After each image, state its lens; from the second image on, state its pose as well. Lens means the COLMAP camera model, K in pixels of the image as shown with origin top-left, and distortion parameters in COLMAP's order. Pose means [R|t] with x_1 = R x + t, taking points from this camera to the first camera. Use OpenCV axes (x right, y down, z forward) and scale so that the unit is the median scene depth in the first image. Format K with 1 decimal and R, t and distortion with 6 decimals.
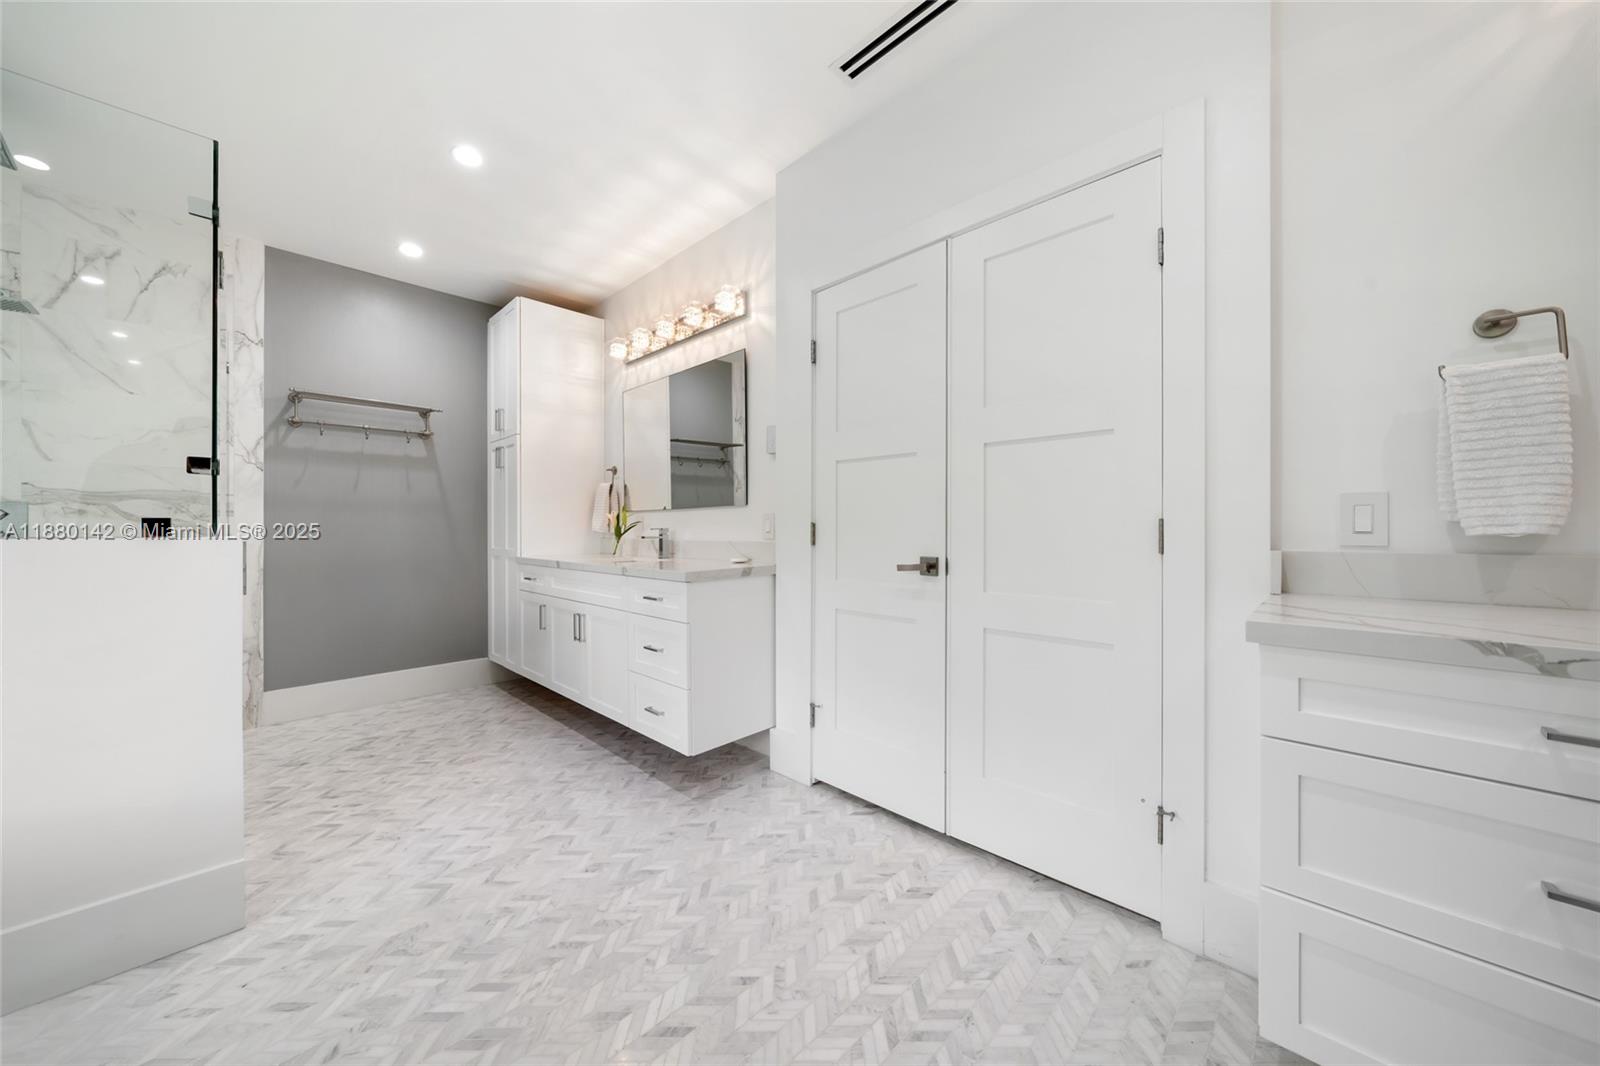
lens RADIAL K [[558.8, 0, 789.3], [0, 558.8, 531.3], [0, 0, 1]] dist [-0.001600, 0.000015]
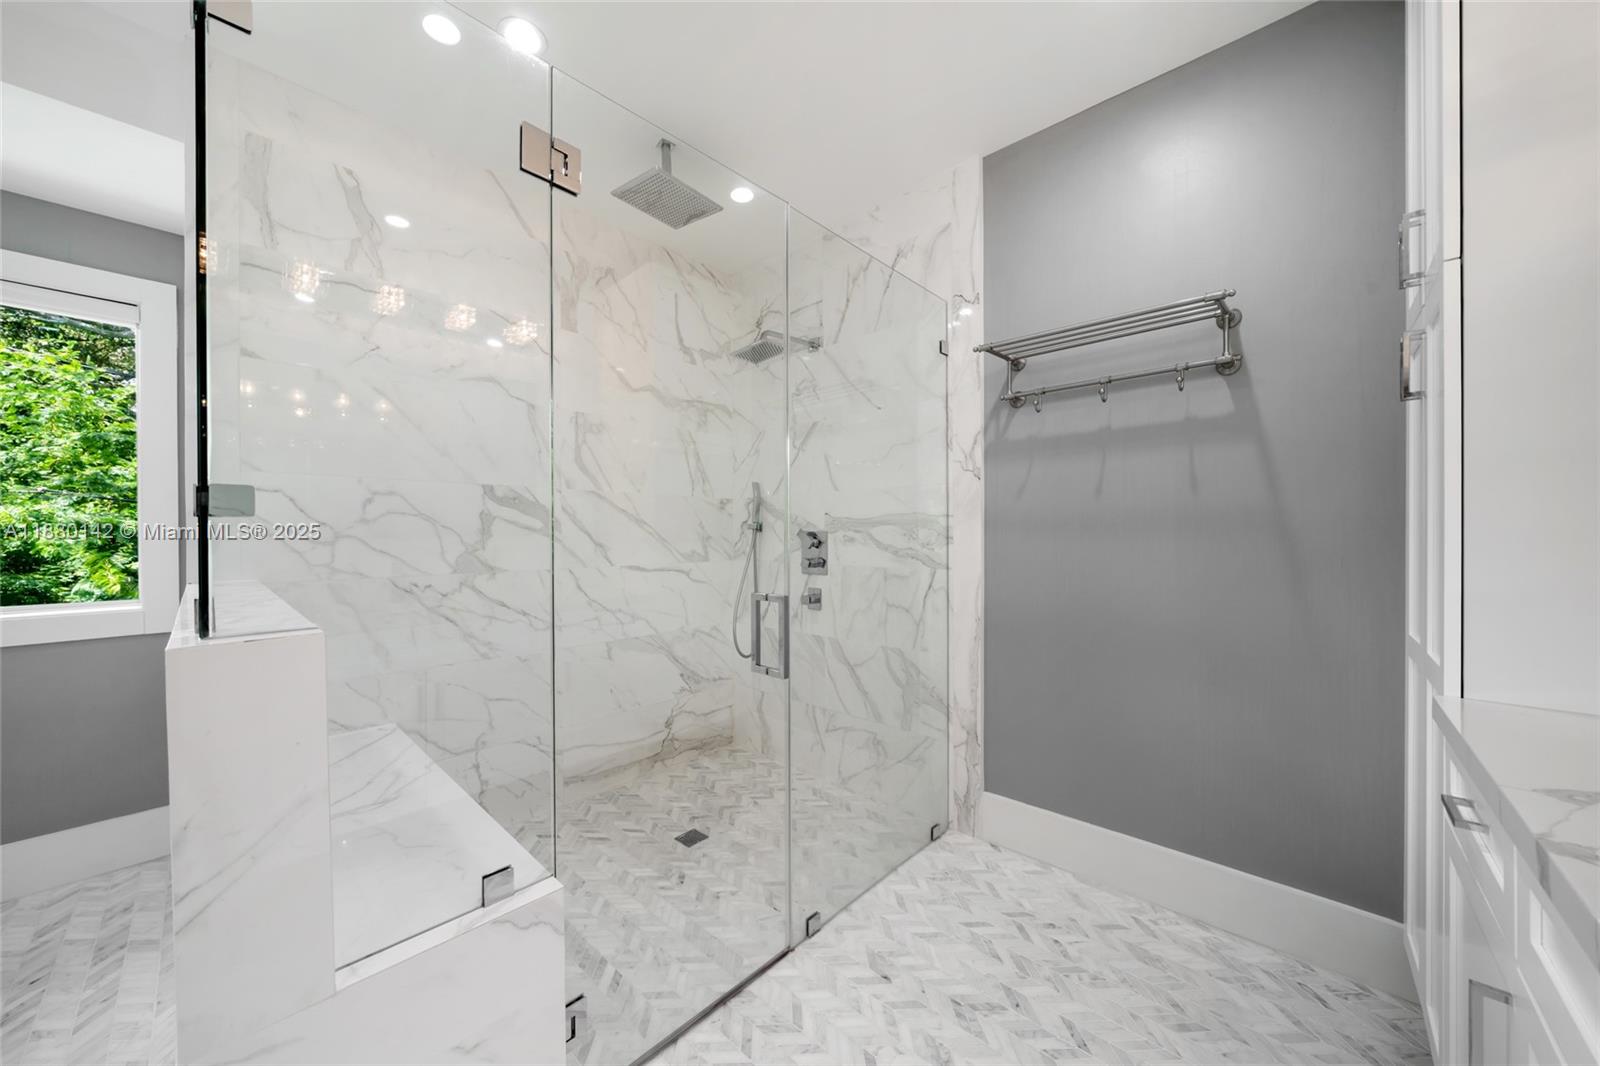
lens RADIAL K [[558.8, 0, 802.6], [0, 558.8, 533.7], [0, 0, 1]] dist [-0.001600, 0.000015]
pose [[0.040931, 0.005096, -0.999149, -0.296649], [0.000565, 0.999987, 0.005124, -0.052324], [0.999162, -0.000774, 0.040927, 0.902889]]
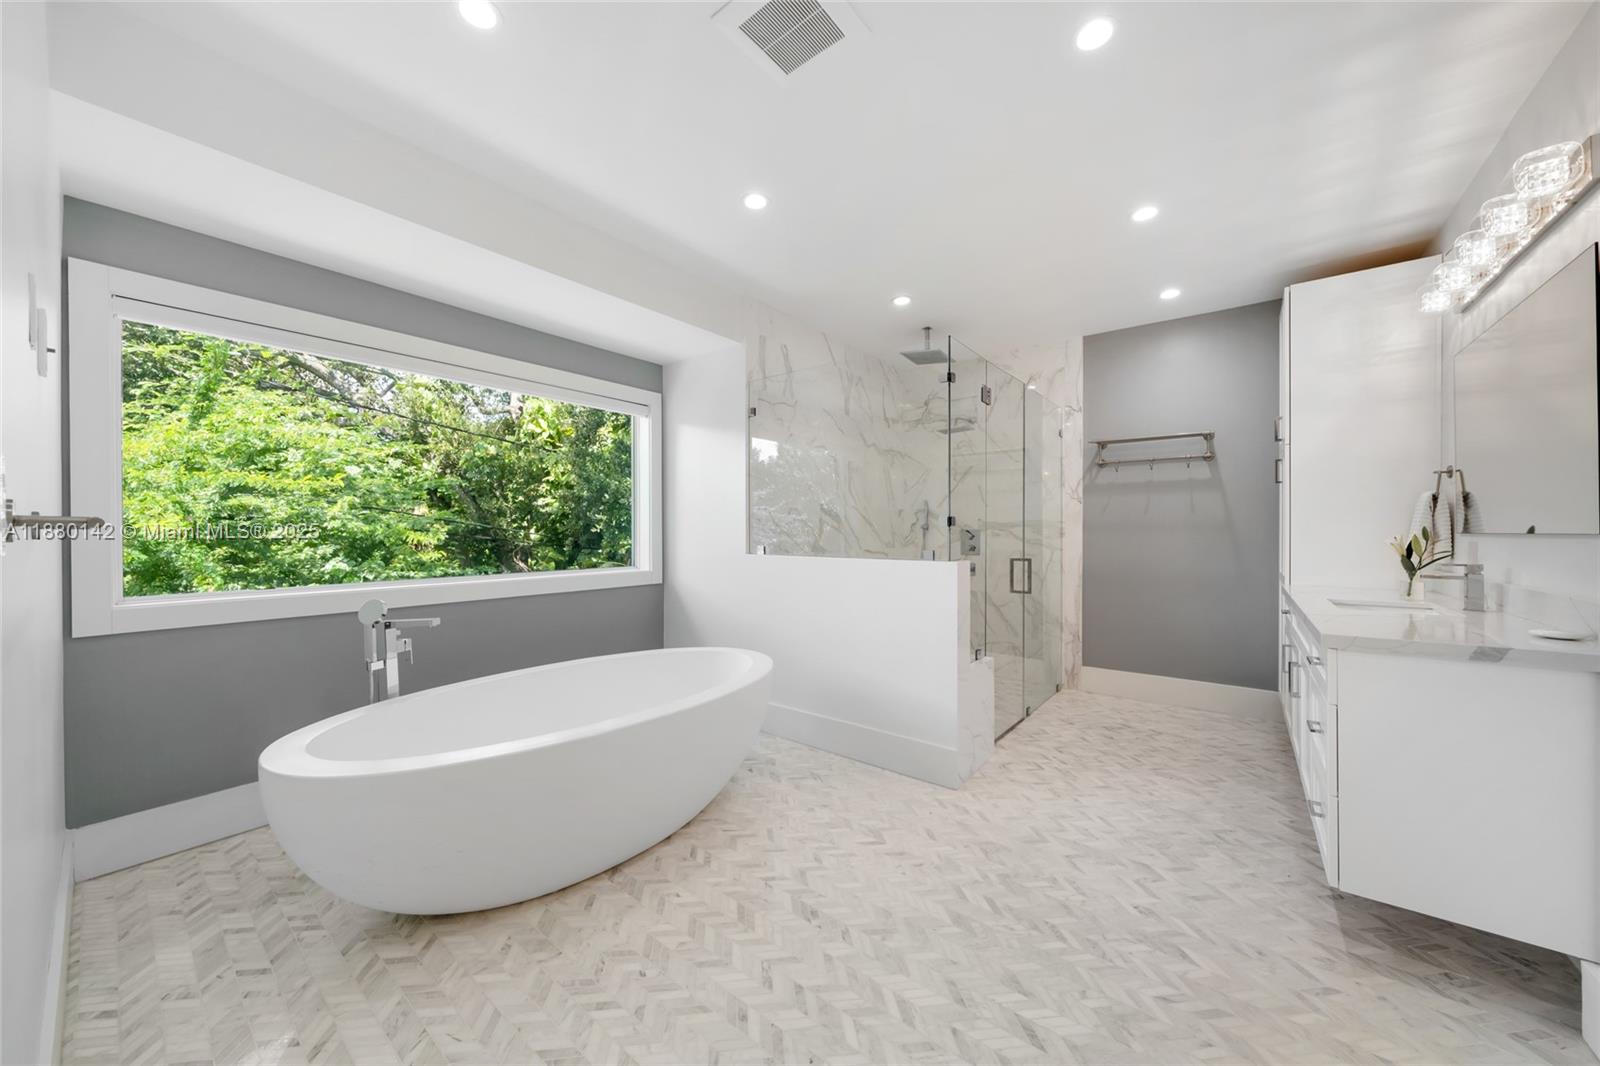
lens RADIAL K [[558.8, 0, 801.5], [0, 558.8, 529.0], [0, 0, 1]] dist [-0.001600, 0.000015]
pose [[0.117760, 0.001721, -0.993041, 0.400729], [-0.003673, 0.999992, 0.001298, -0.054739], [0.993035, 0.003494, 0.117765, 0.193403]]
